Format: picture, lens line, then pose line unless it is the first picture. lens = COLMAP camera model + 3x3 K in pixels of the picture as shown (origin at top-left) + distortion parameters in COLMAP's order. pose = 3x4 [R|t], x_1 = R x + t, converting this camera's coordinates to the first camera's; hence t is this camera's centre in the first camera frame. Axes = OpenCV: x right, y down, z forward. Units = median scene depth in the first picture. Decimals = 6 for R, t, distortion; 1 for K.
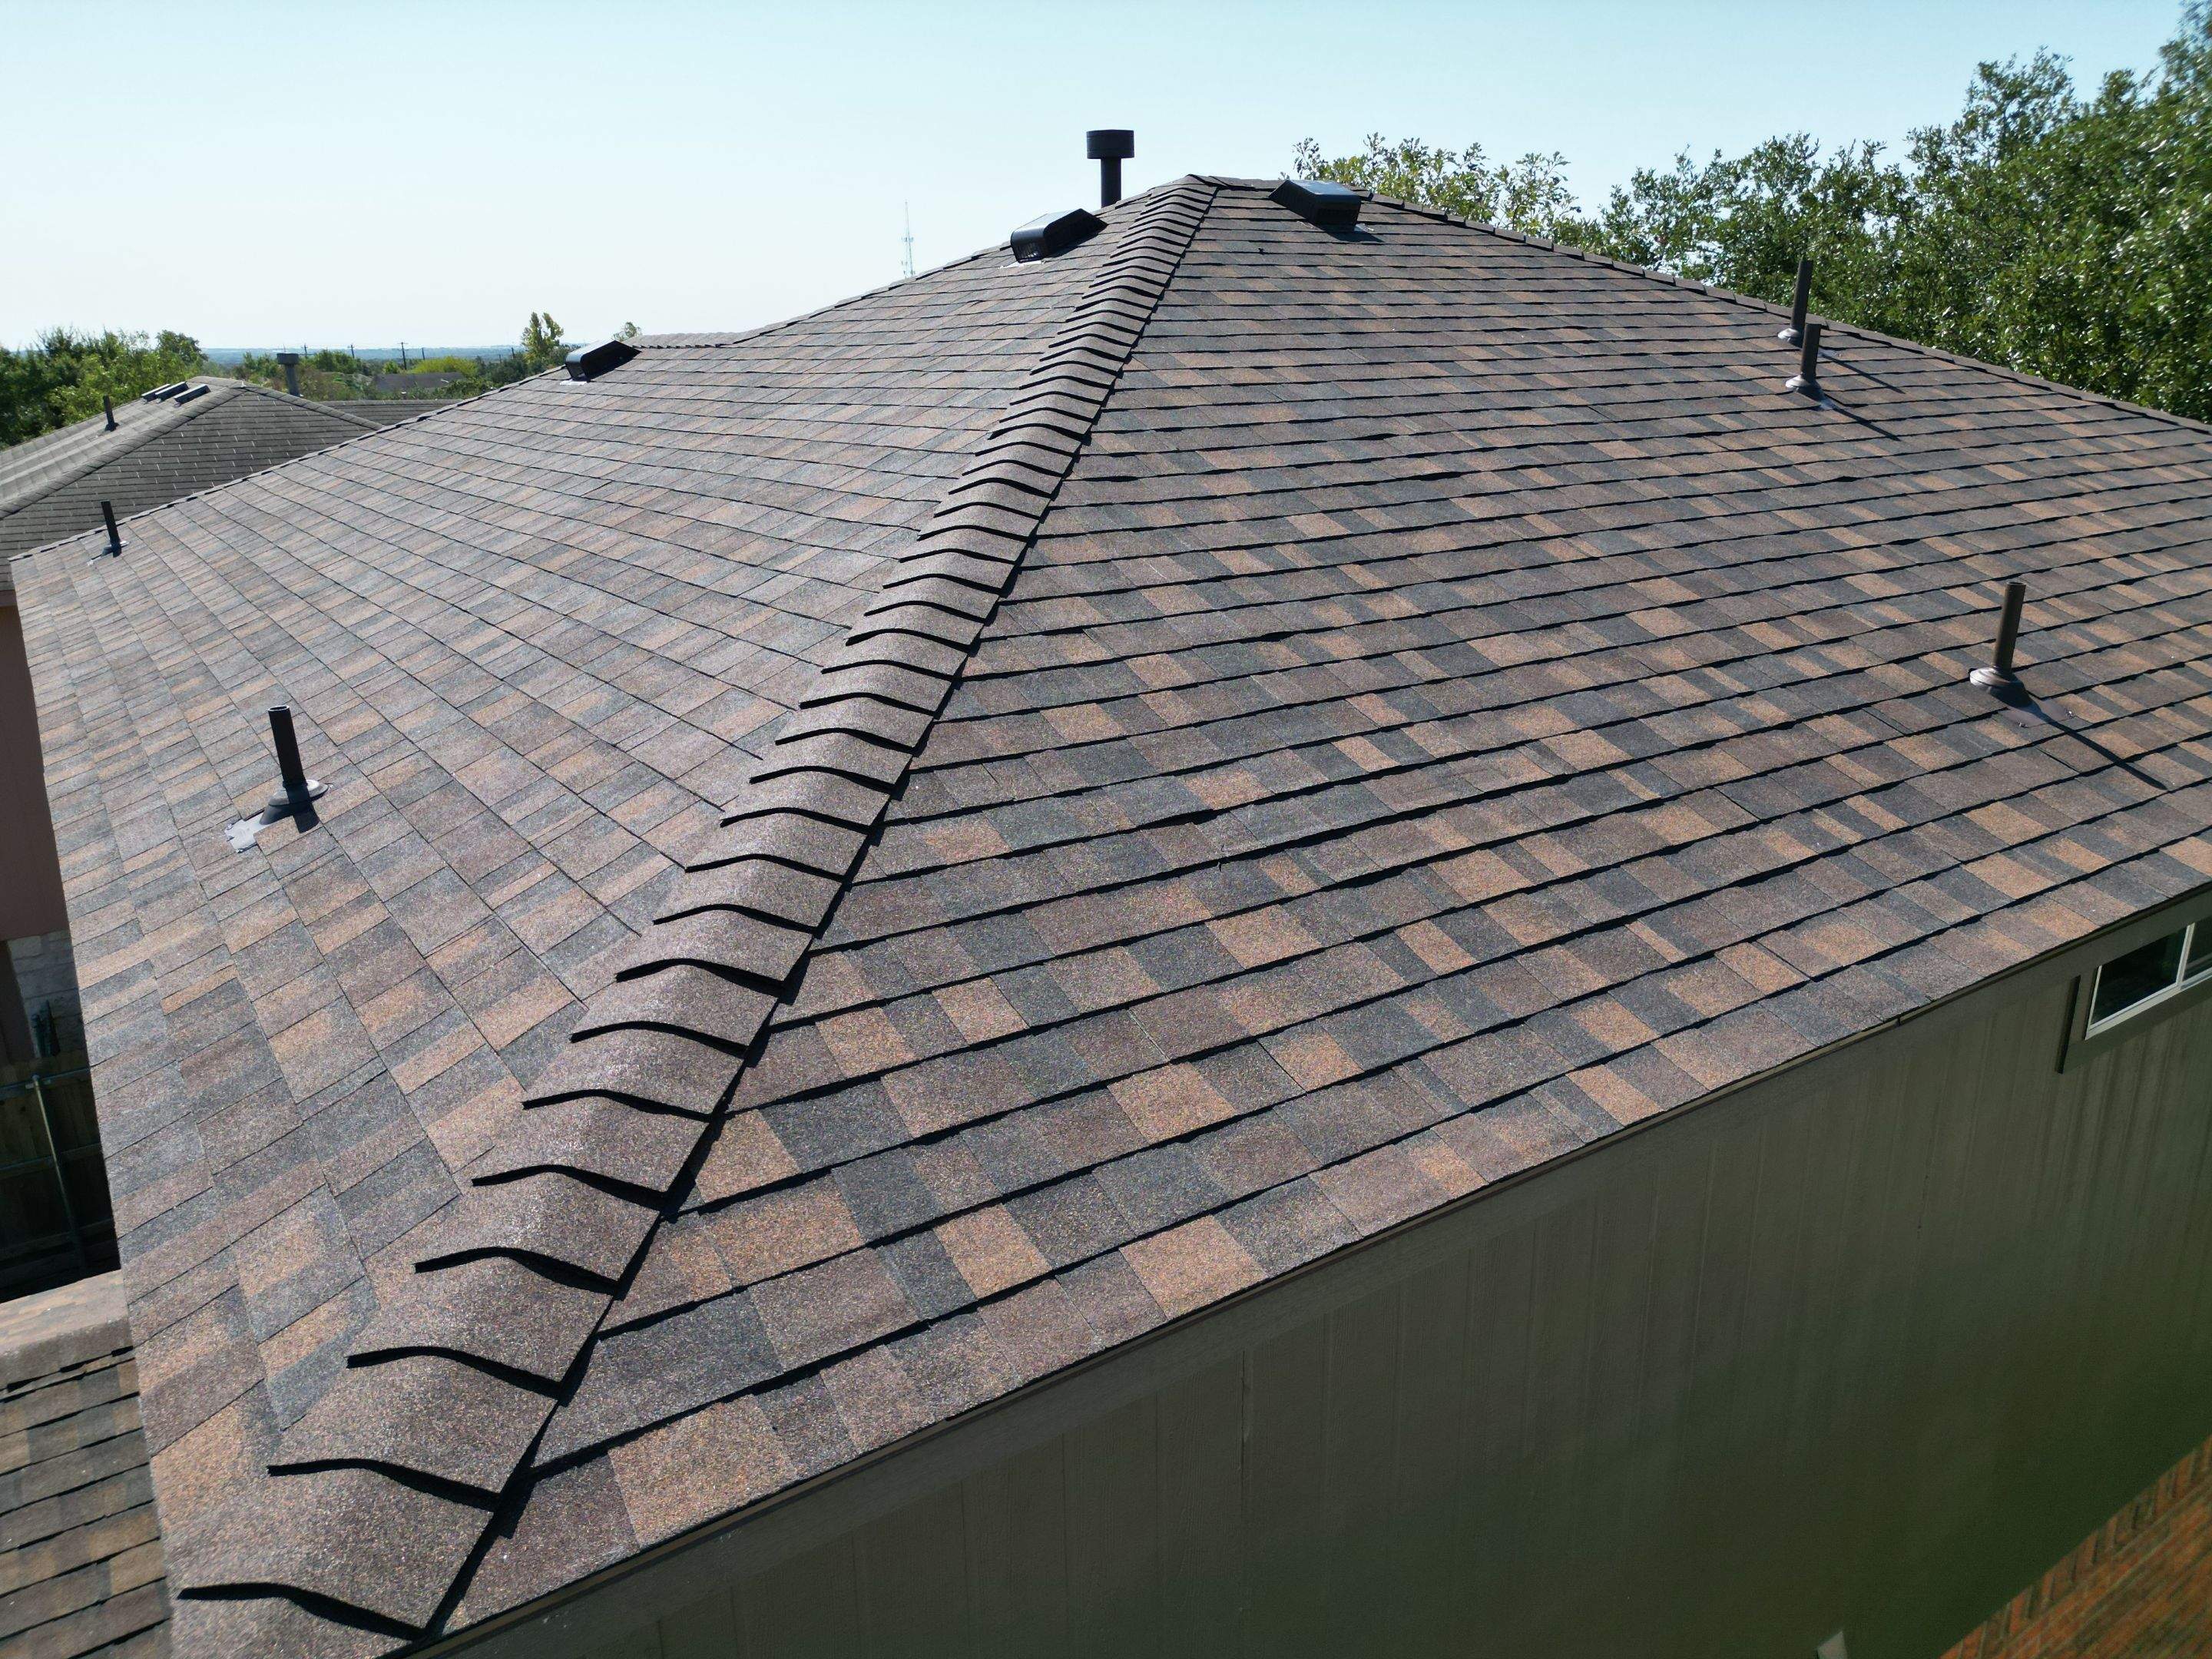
lens RADIAL K [[1553.9, 0, 1106.0], [0, 1553.9, 829.5], [0, 0, 1]] dist [0.070153, -0.067151]
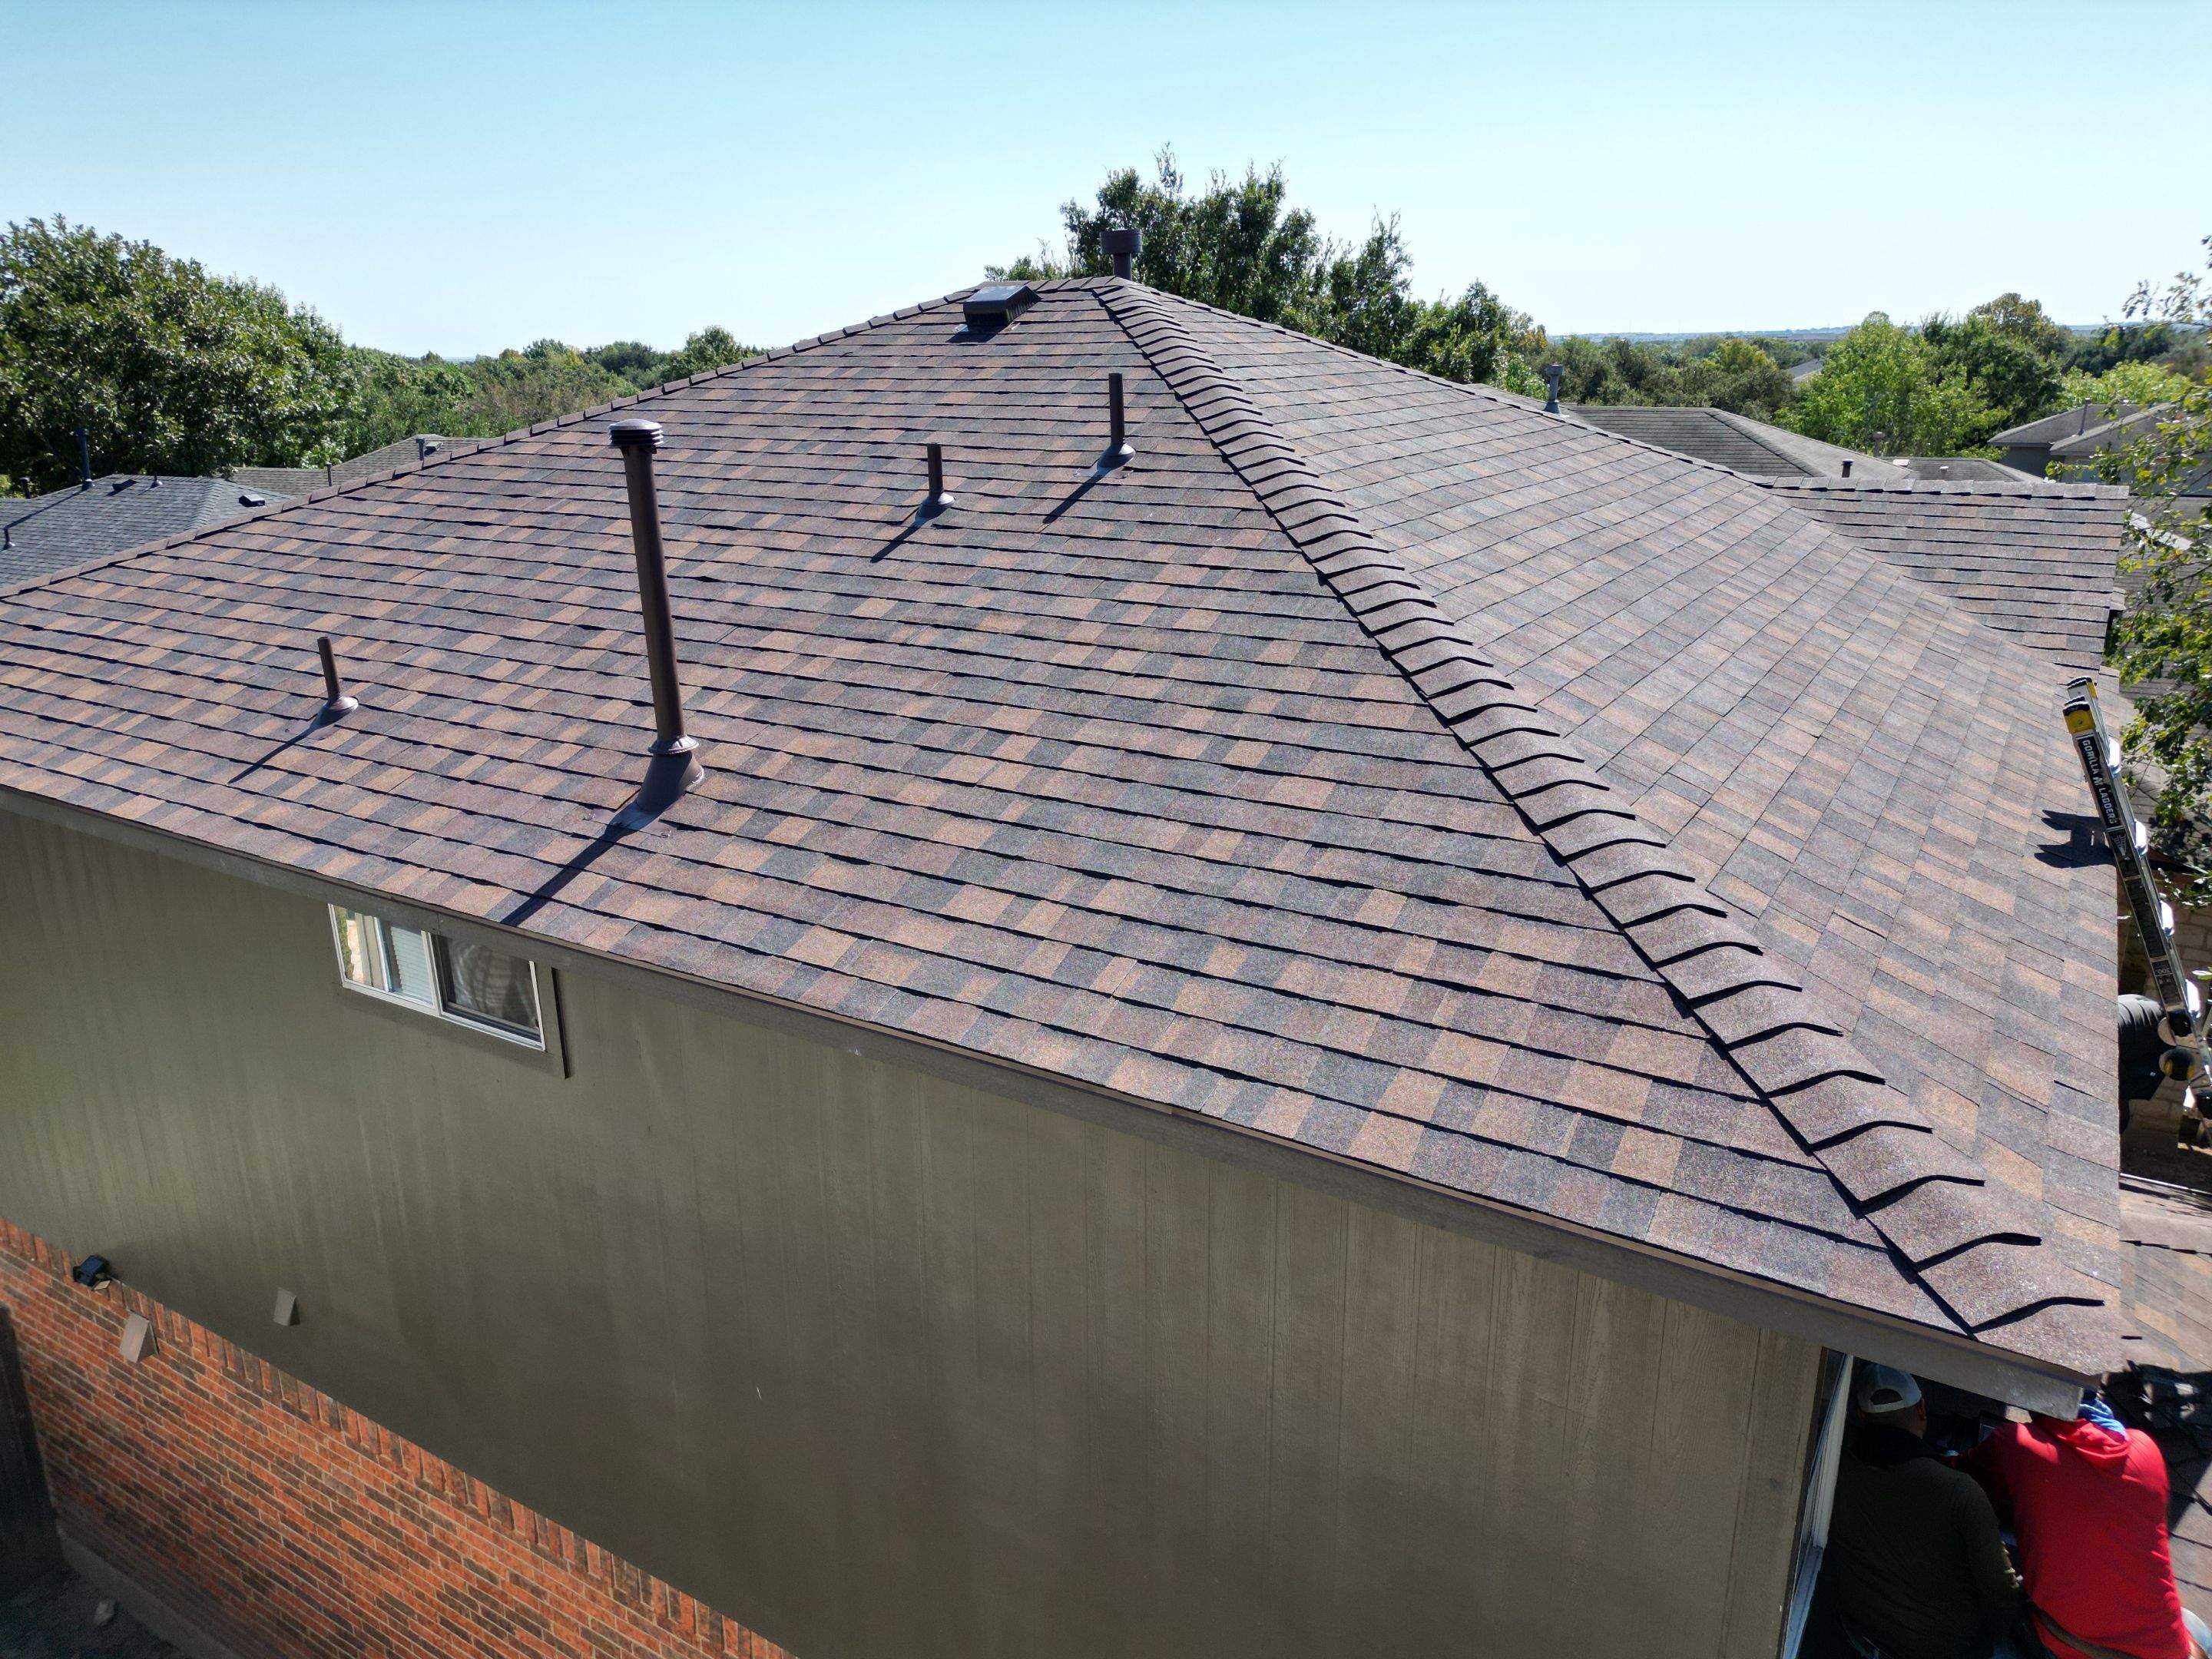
lens RADIAL K [[1553.9, 0, 1106.0], [0, 1553.9, 829.5], [0, 0, 1]] dist [0.070153, -0.067151]
pose [[0.406644, 0.284902, -0.868028, 2.217698], [-0.269719, 0.945219, 0.183882, -0.458903], [0.872865, 0.159349, 0.461211, 1.022114]]
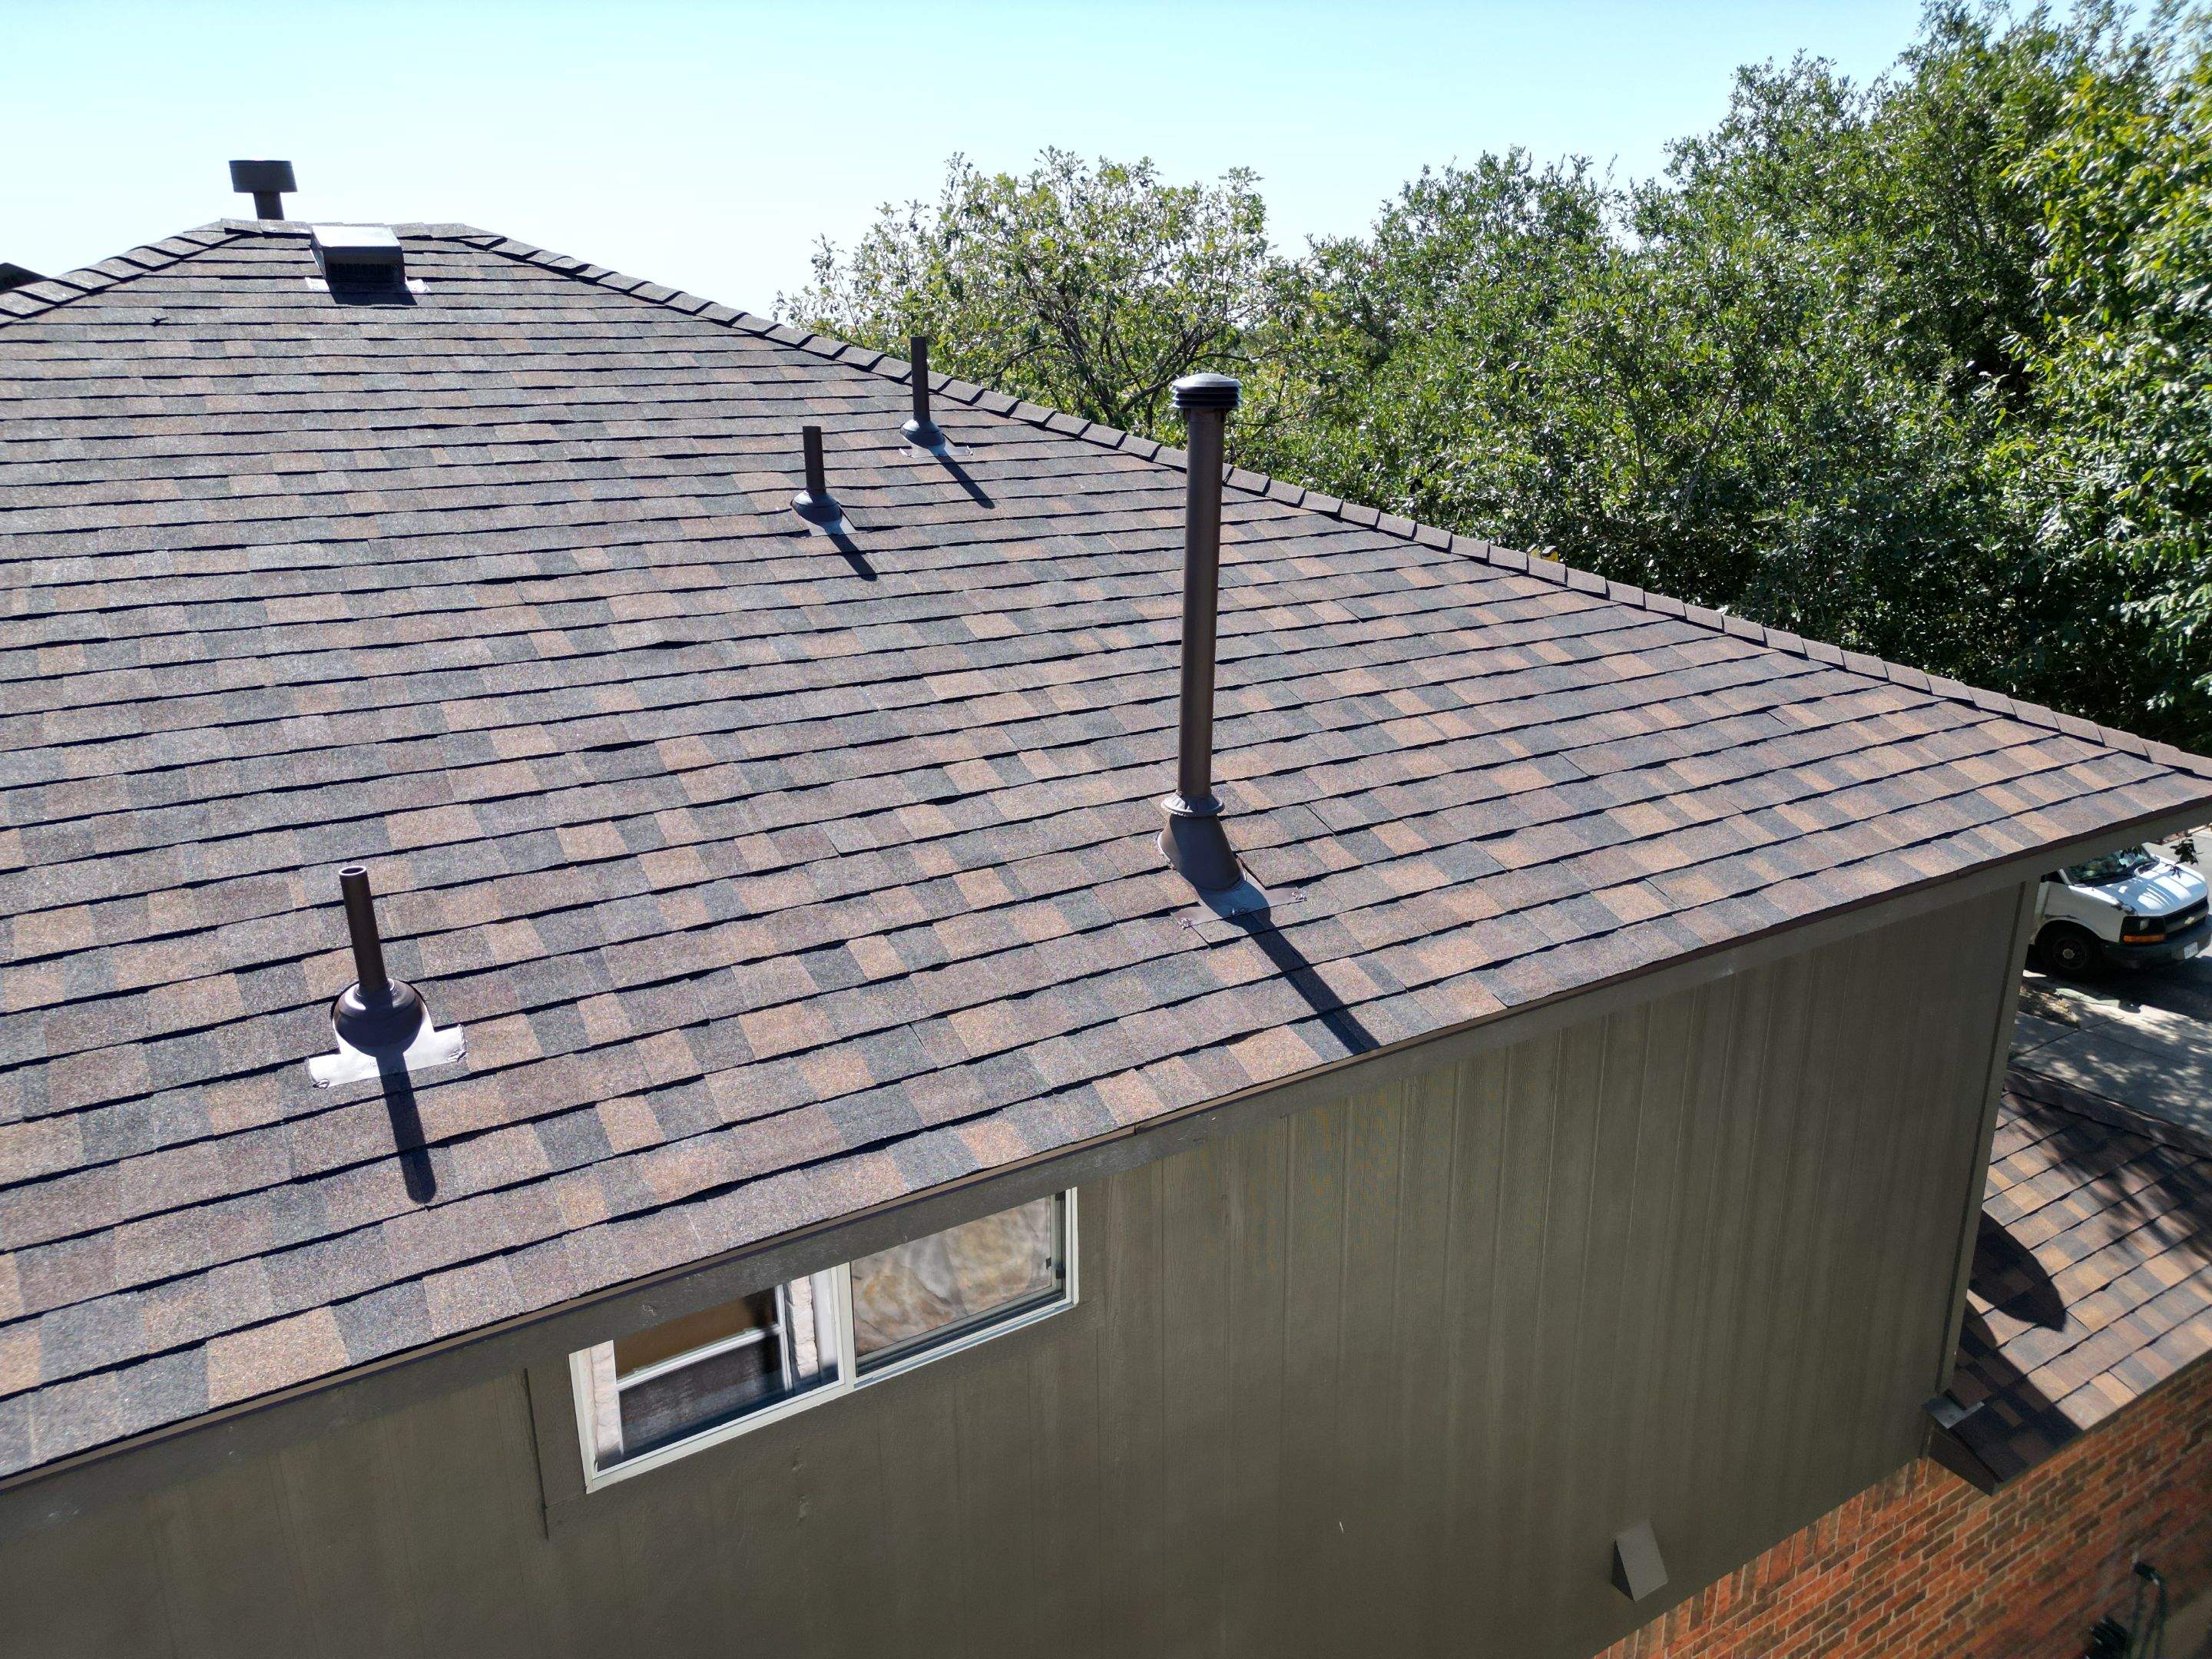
lens RADIAL K [[1553.9, 0, 1106.0], [0, 1553.9, 829.5], [0, 0, 1]] dist [0.070153, -0.067151]
pose [[0.998980, 0.015400, -0.042449, 0.967720], [-0.015297, 0.999879, 0.002738, -0.186741], [0.042486, -0.002086, 0.999095, 0.336518]]
